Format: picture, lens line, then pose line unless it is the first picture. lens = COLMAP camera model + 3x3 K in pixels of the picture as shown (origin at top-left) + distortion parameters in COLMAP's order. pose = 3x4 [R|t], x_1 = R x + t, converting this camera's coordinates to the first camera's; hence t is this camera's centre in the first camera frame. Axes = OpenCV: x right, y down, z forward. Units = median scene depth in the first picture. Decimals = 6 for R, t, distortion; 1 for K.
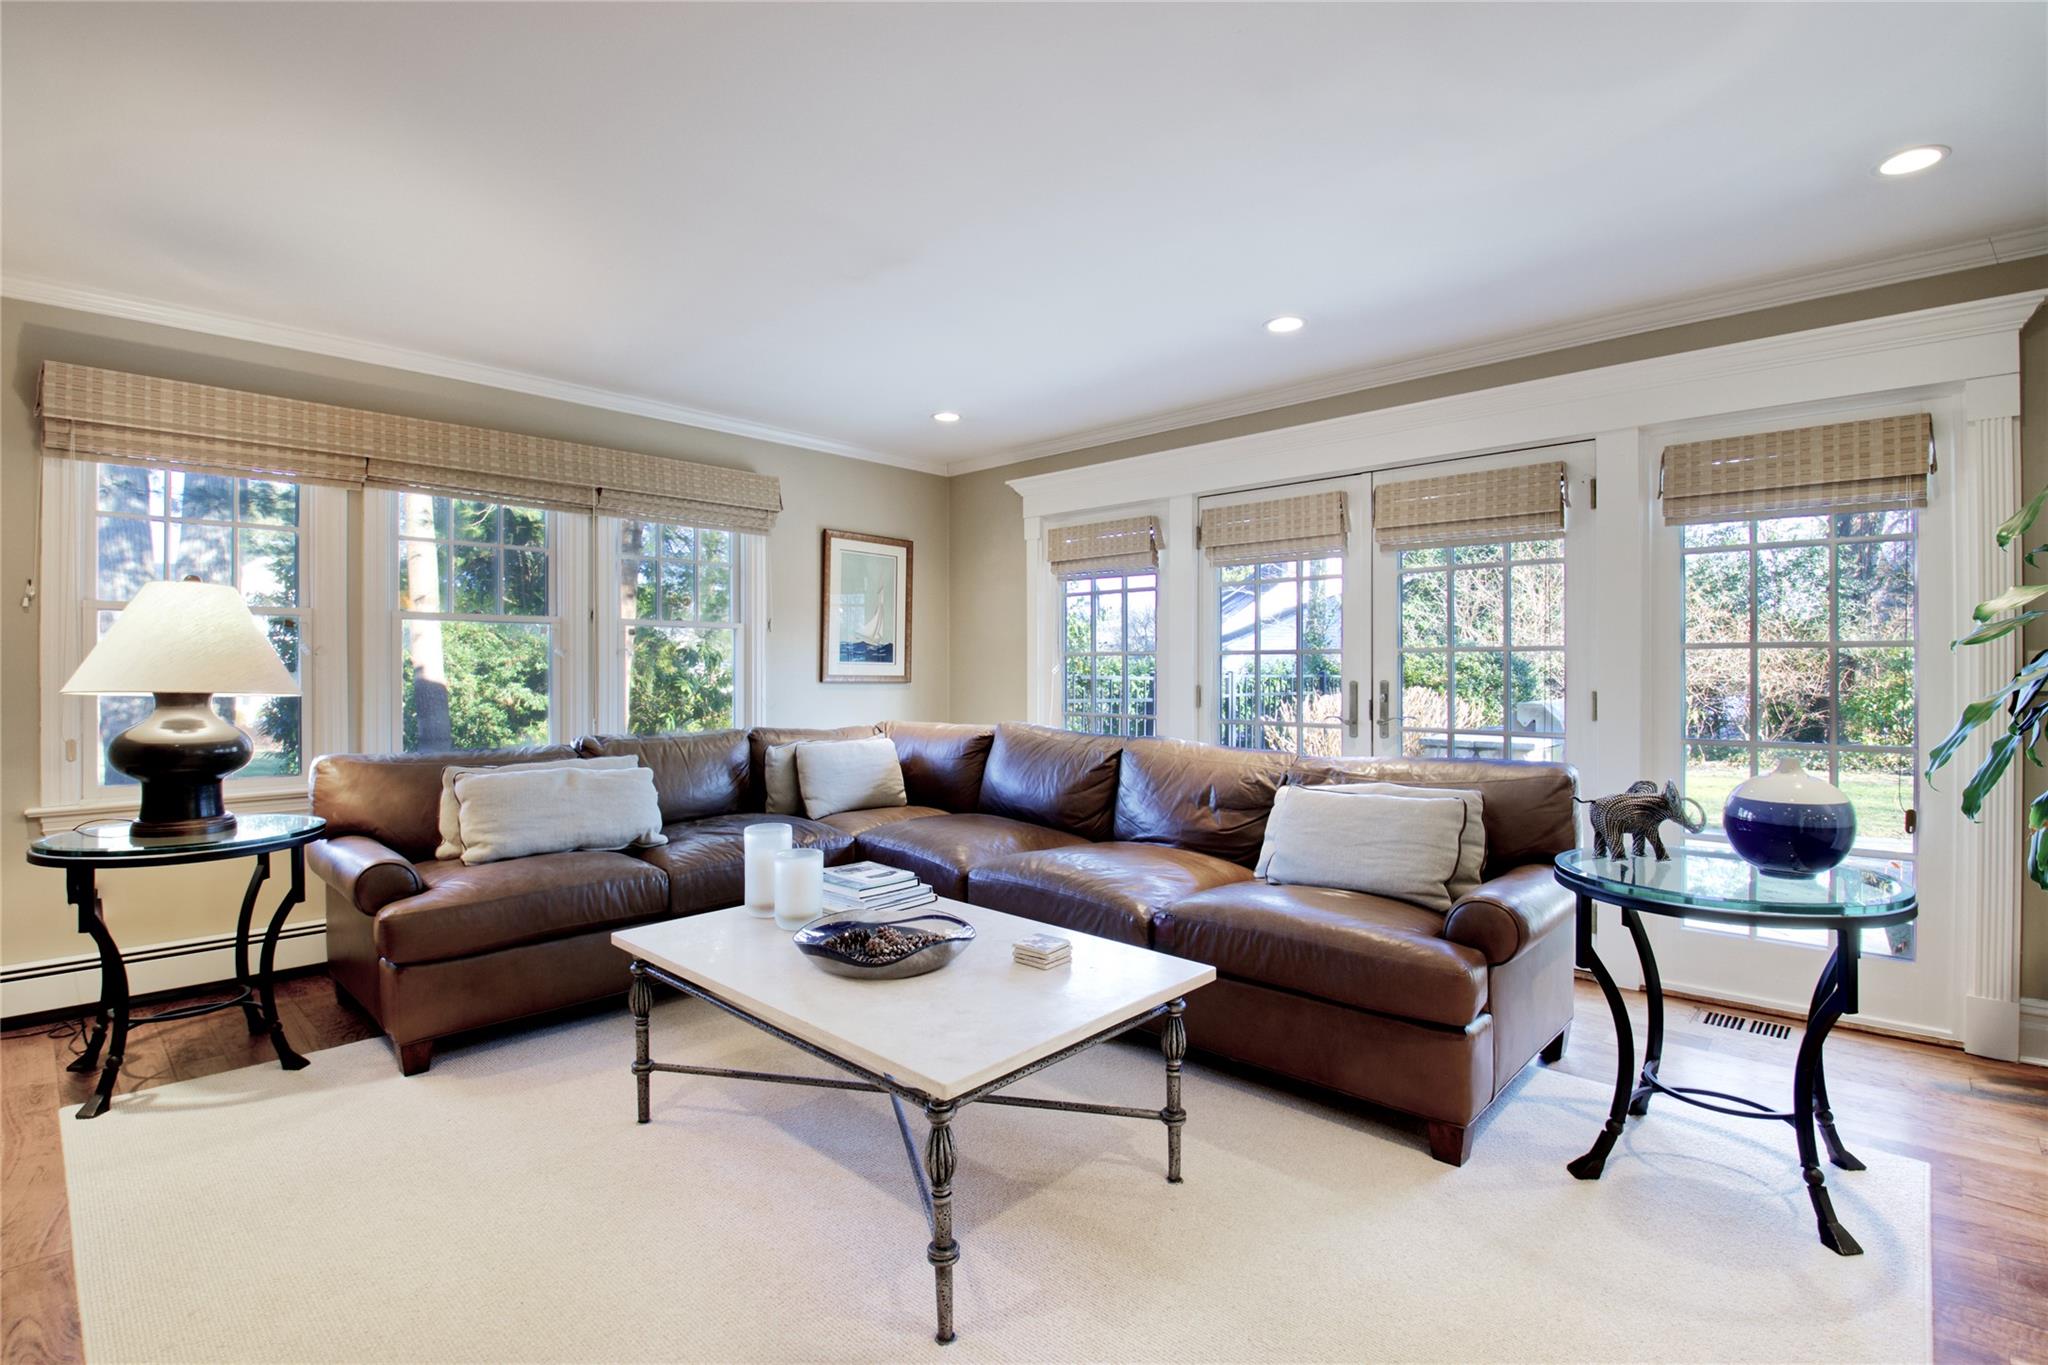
lens RADIAL K [[962.3, 0, 1032.5], [0, 962.3, 670.1], [0, 0, 1]] dist [0.007227, -0.018040]
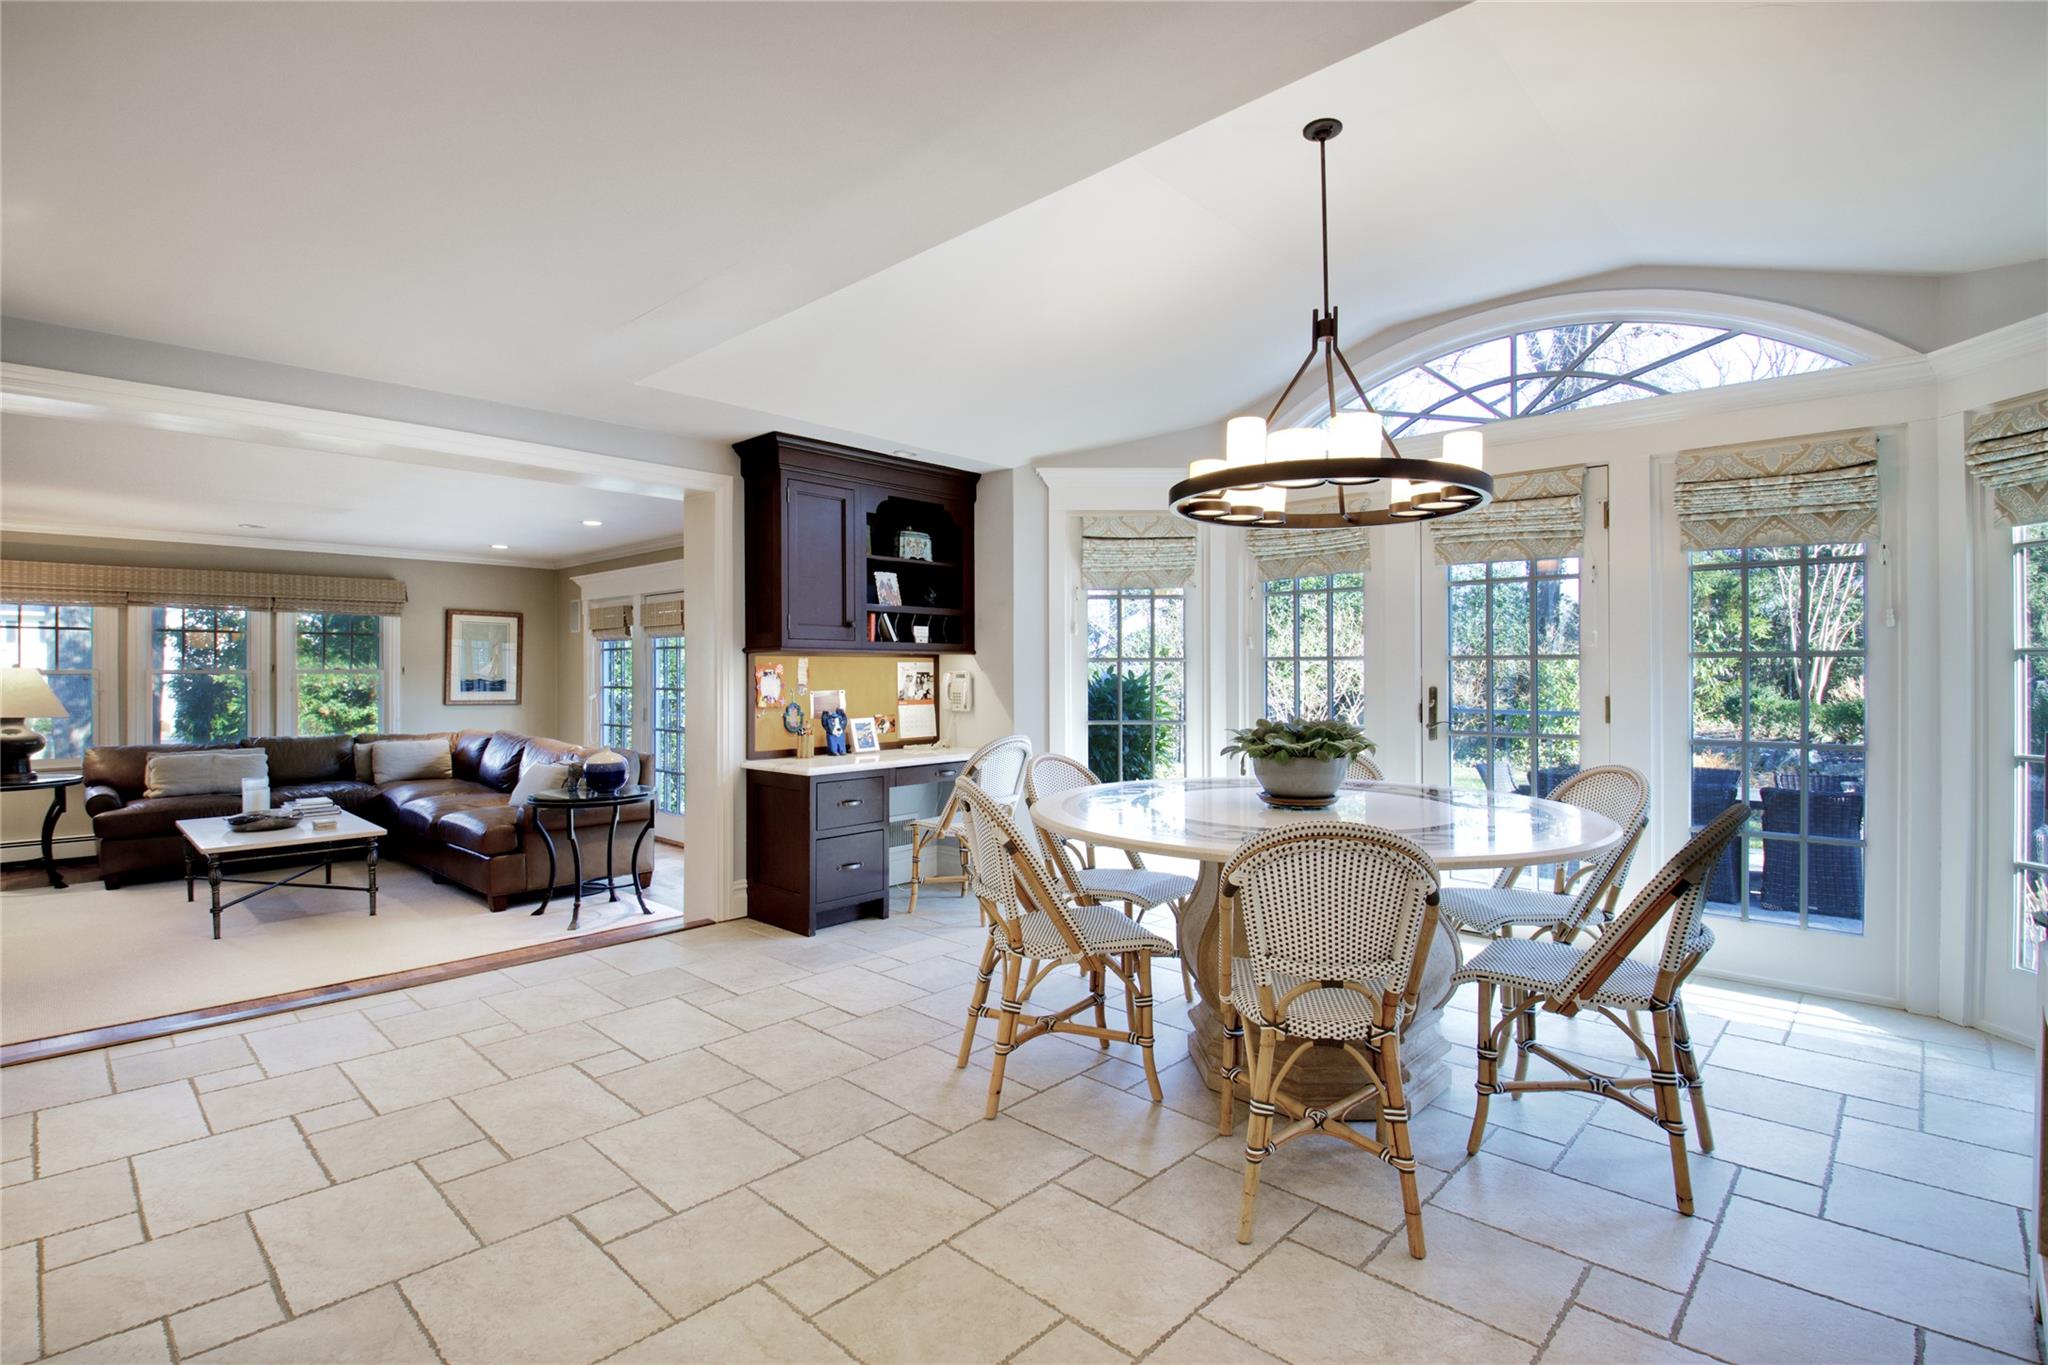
lens RADIAL K [[962.3, 0, 1013.8], [0, 962.3, 669.8], [0, 0, 1]] dist [0.007227, -0.018040]
pose [[0.999876, -0.001403, -0.015678, 0.907239], [0.001331, 0.999989, -0.004564, -0.044328], [0.015685, 0.004542, 0.999867, -0.717640]]
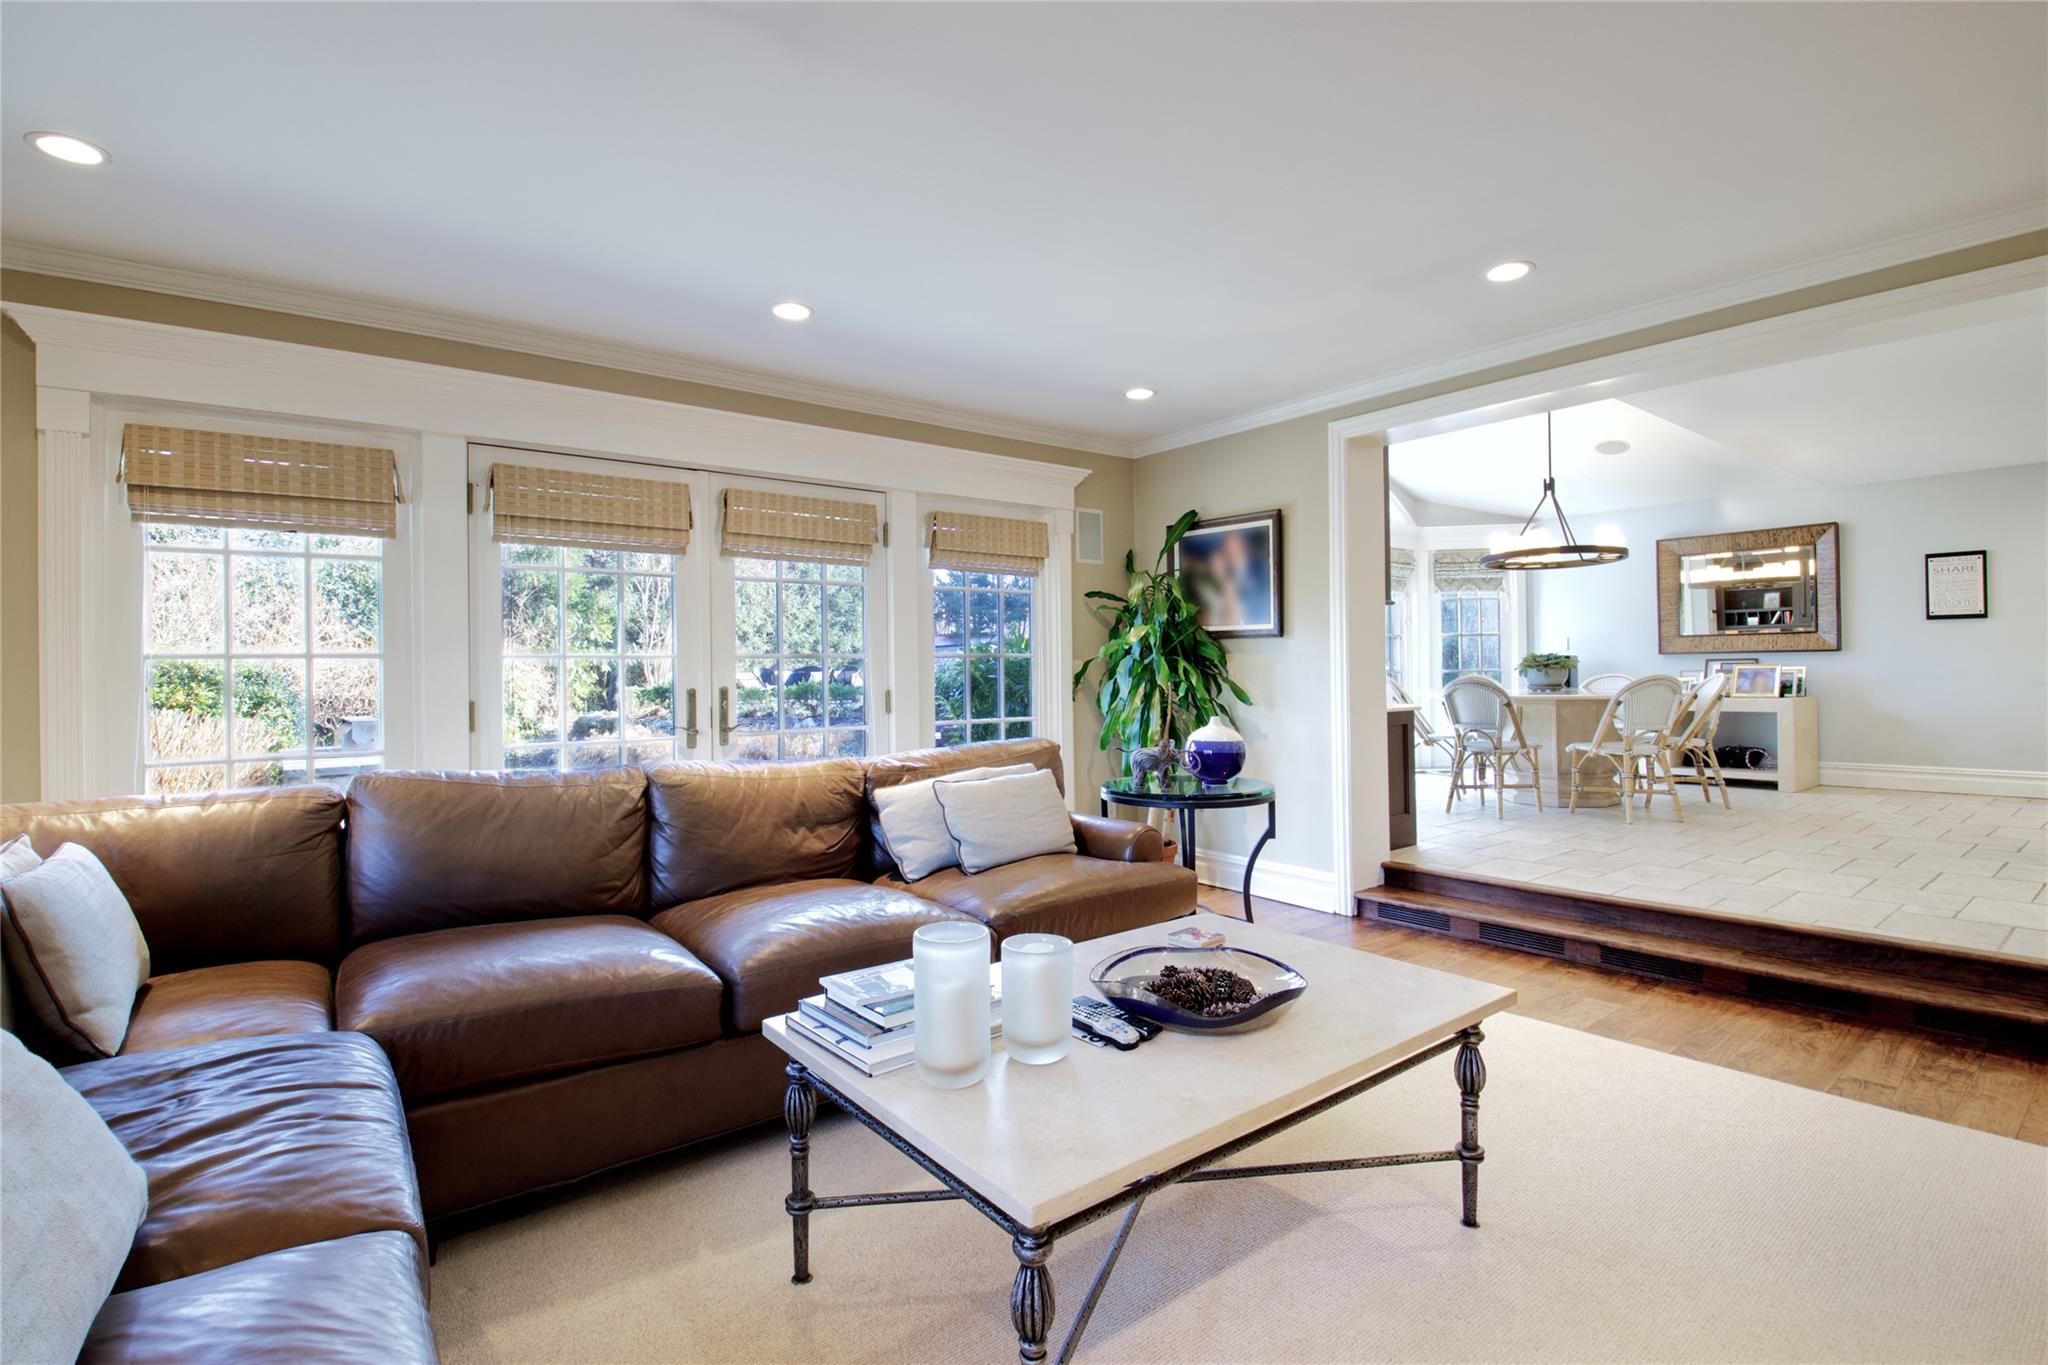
lens RADIAL K [[962.3, 0, 1023.3], [0, 962.3, 676.9], [0, 0, 1]] dist [0.007227, -0.018040]
pose [[0.165772, -0.005938, 0.986146, -0.520608], [0.011338, 0.999927, 0.004115, -0.000199], [-0.986099, 0.010499, 0.165828, 0.504966]]
